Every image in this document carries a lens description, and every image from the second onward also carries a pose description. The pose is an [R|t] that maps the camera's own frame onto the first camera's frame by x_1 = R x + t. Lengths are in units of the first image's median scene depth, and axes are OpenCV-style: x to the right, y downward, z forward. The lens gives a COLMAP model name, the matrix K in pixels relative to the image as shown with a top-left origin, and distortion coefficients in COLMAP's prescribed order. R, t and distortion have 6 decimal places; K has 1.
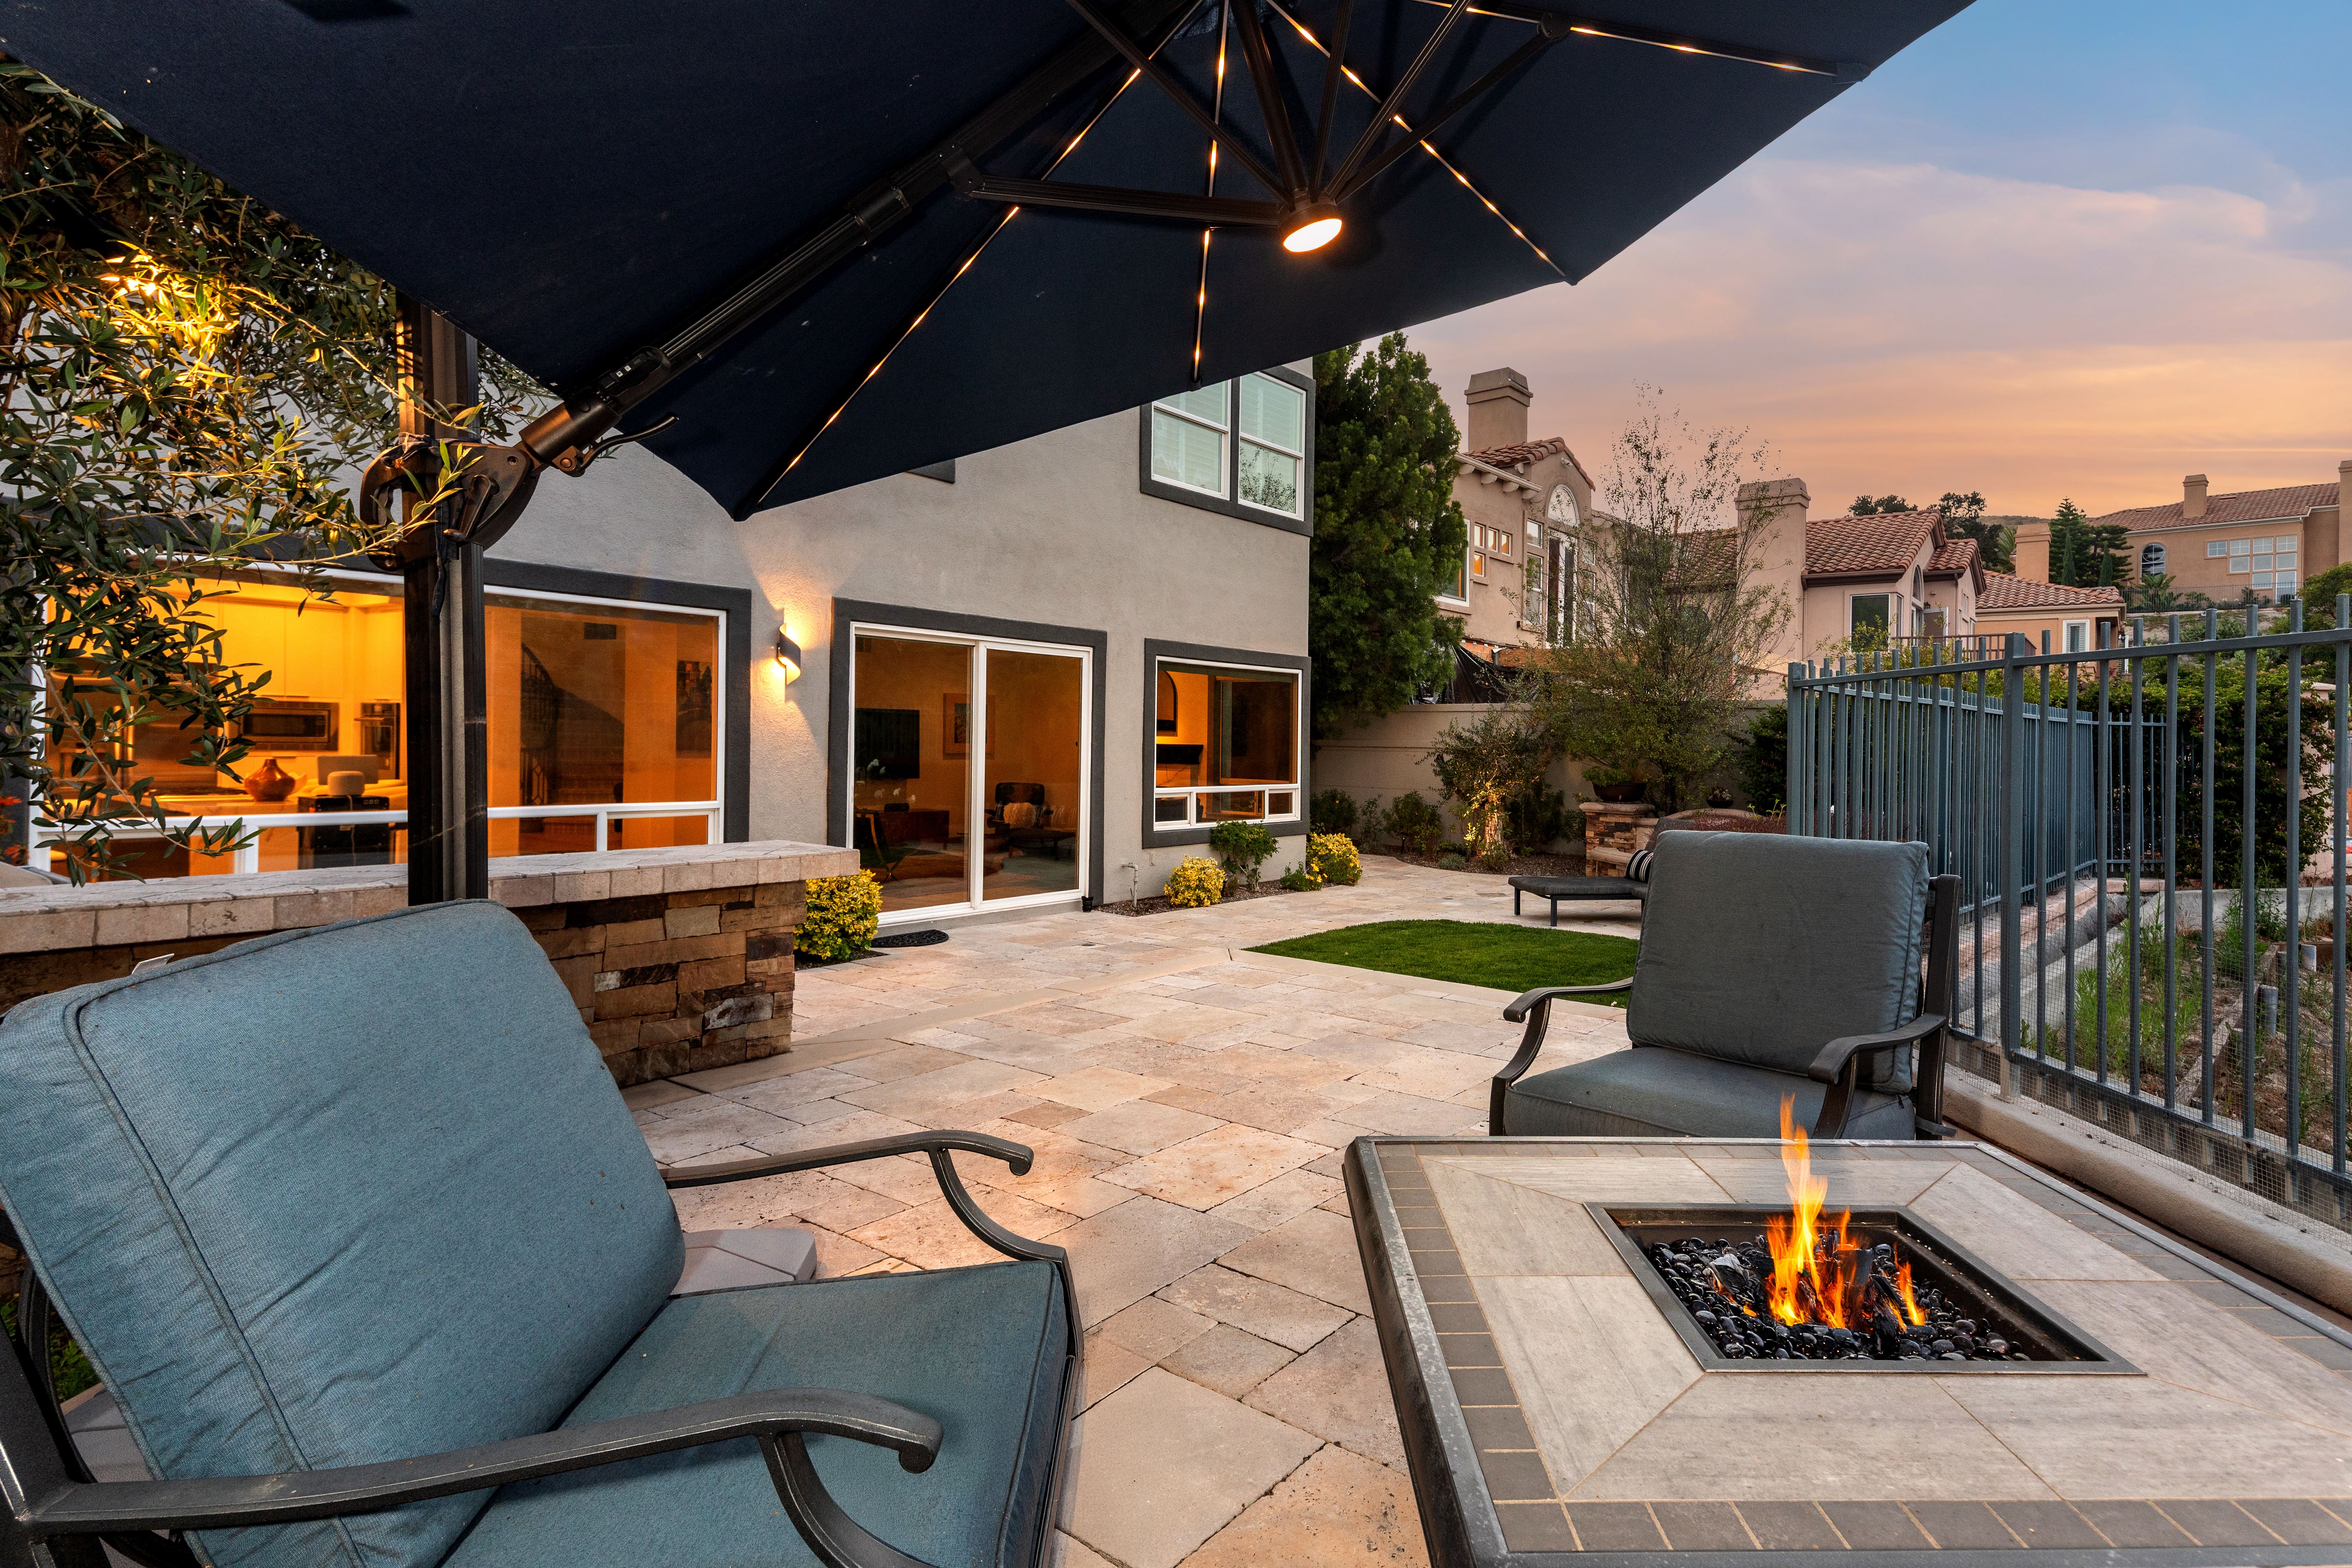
lens RADIAL K [[1153.9, 0, 1177.1], [0, 1153.9, 757.5], [0, 0, 1]] dist [0.057882, 0.011697]
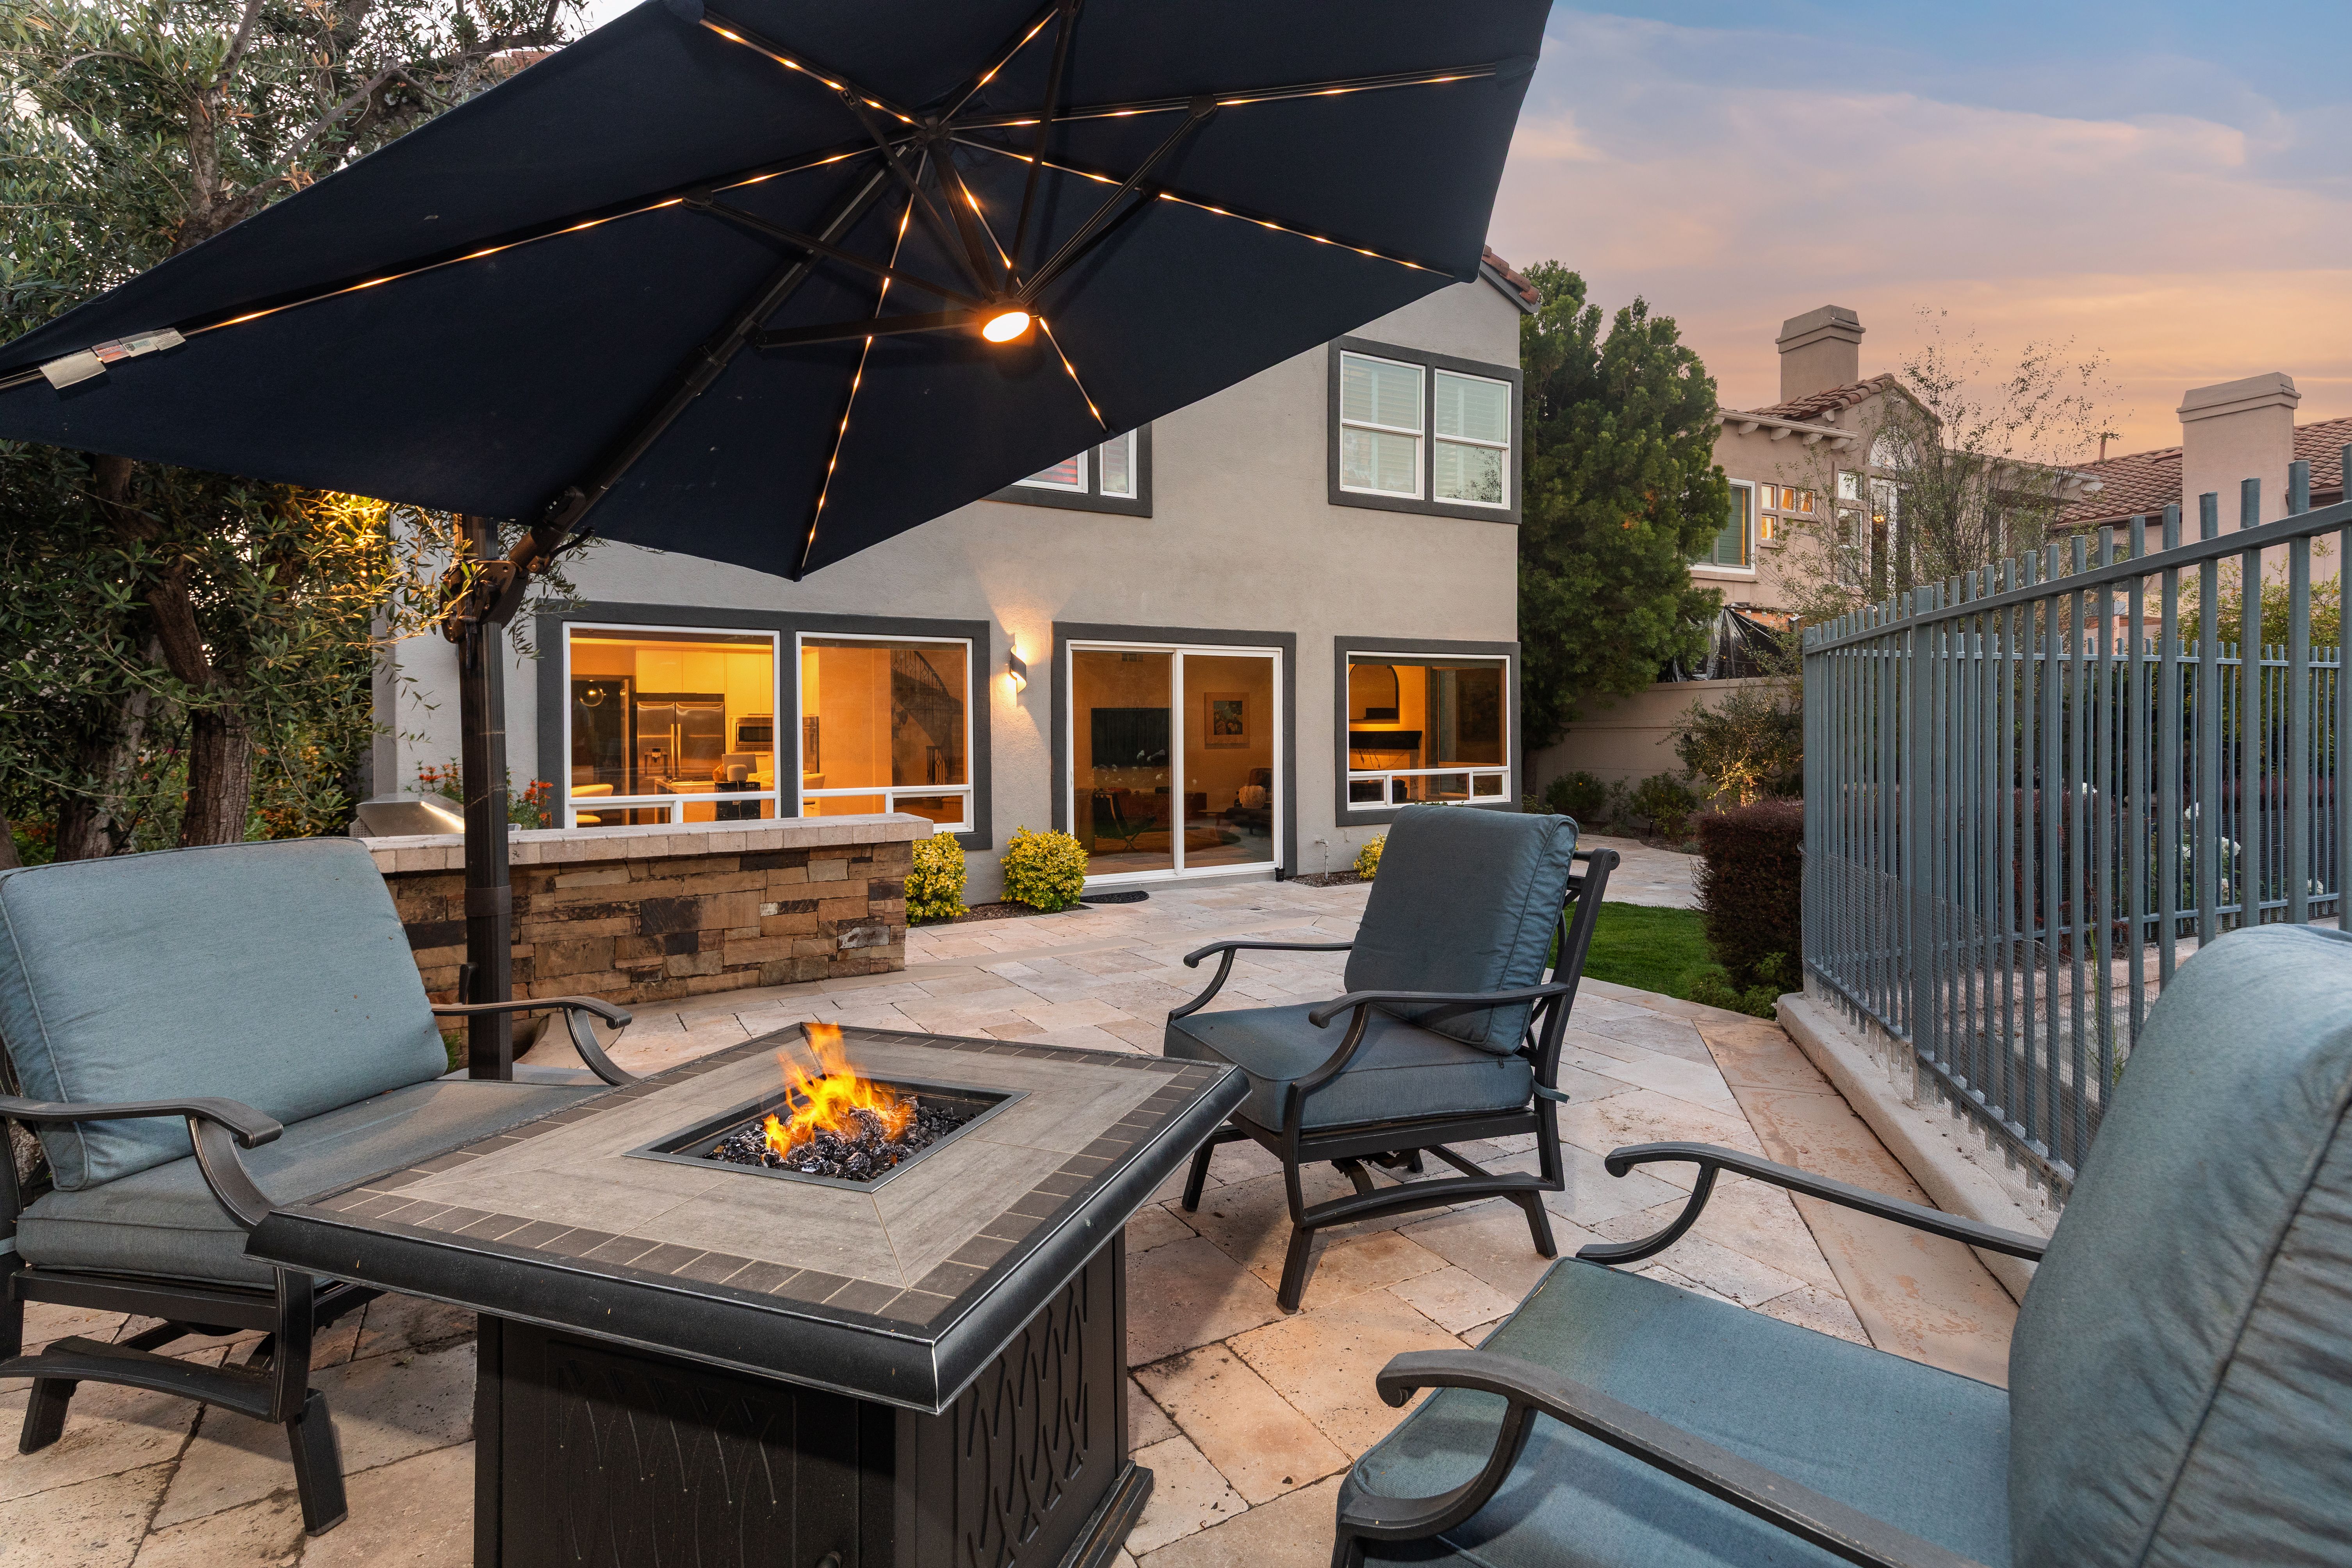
lens RADIAL K [[1069.2, 0, 1178.2], [0, 1069.2, 753.0], [0, 0, 1]] dist [0.074645, -0.034716]
pose [[0.904954, -0.017728, -0.425141, 0.267870], [0.020246, 0.999794, 0.001405, 0.004048], [0.425028, -0.009879, 0.905126, 0.009121]]
